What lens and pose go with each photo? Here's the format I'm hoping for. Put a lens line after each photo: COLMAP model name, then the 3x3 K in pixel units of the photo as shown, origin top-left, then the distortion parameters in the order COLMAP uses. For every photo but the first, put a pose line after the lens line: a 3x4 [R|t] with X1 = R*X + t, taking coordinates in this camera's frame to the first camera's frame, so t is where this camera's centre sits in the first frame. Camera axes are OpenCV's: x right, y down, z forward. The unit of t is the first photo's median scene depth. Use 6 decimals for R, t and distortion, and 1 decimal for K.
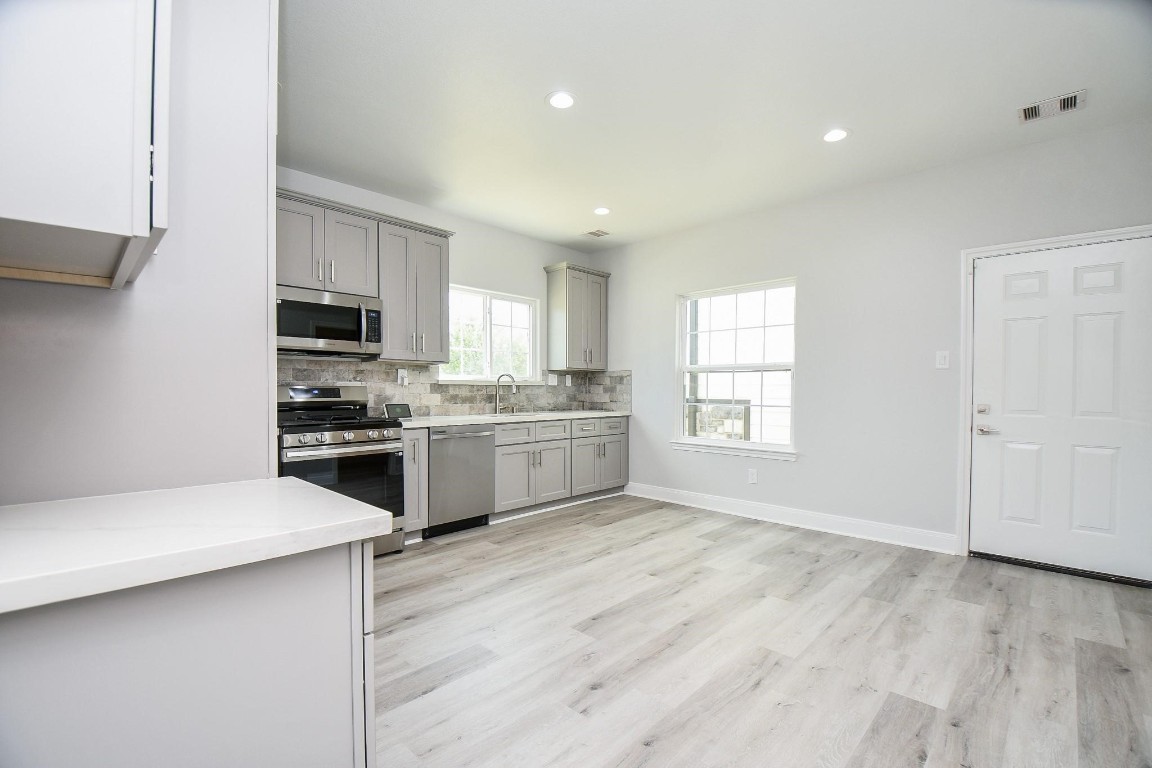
lens RADIAL K [[502.6, 0, 584.6], [0, 502.6, 400.5], [0, 0, 1]] dist [0.001261, -0.000024]
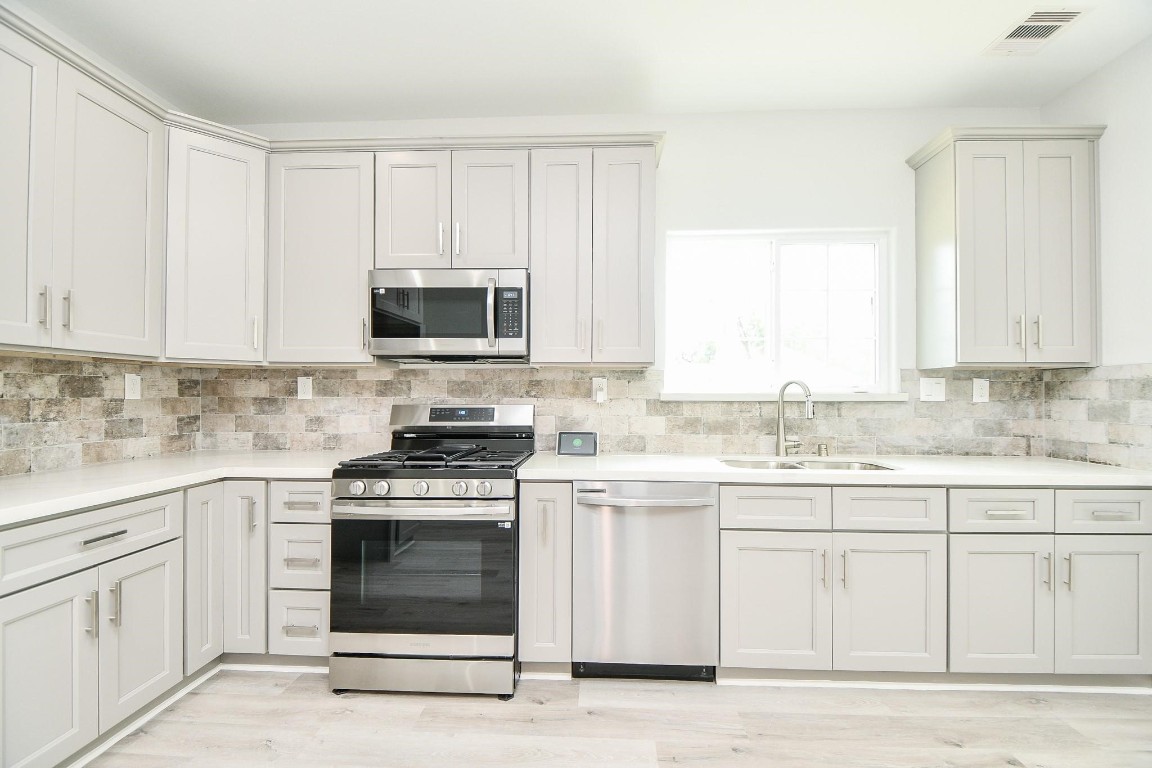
lens RADIAL K [[504.8, 0, 576.7], [0, 504.8, 388.8], [0, 0, 1]] dist [0.030176, -0.026964]
pose [[0.652864, -0.008169, -0.757431, 0.100309], [-0.017168, 0.999525, -0.025577, -0.029070], [0.757280, 0.029702, 0.652414, 0.528885]]
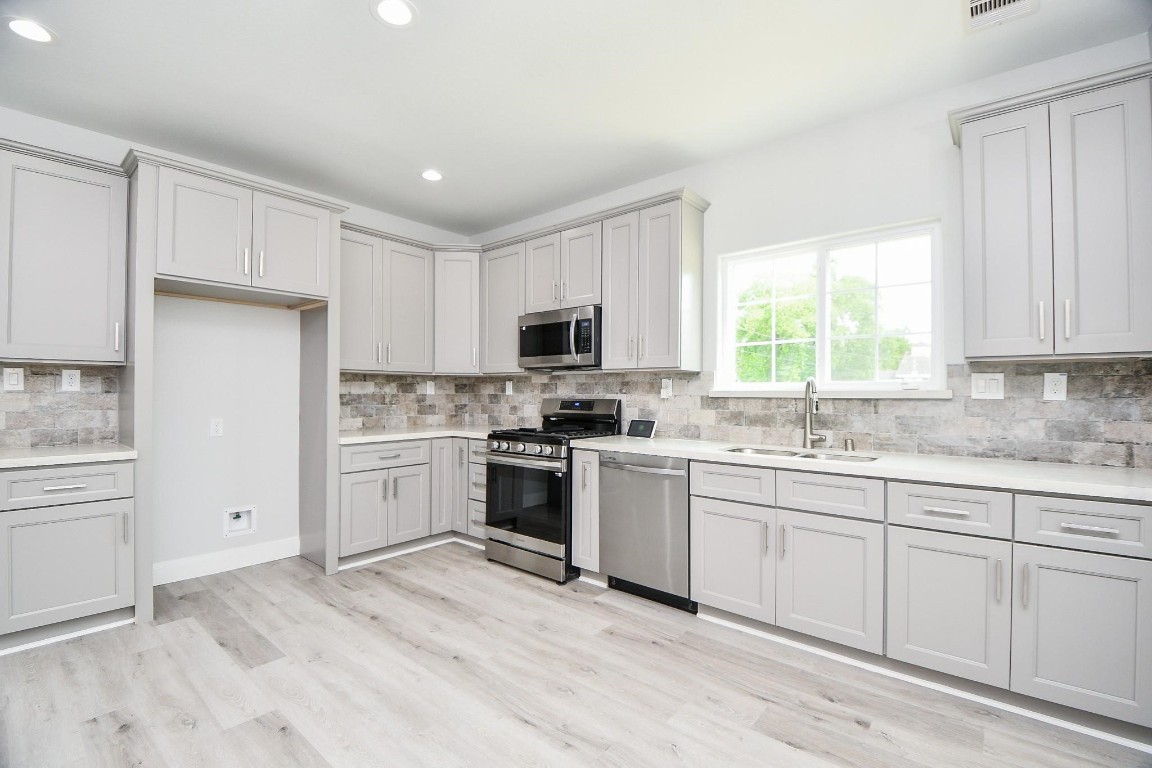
lens RADIAL K [[505.4, 0, 577.0], [0, 505.4, 388.7], [0, 0, 1]] dist [0.014646, -0.026373]
pose [[0.057512, -0.008392, -0.998310, 0.428923], [-0.023200, 0.999683, -0.009740, -0.032380], [0.998075, 0.023721, 0.057299, 0.763045]]
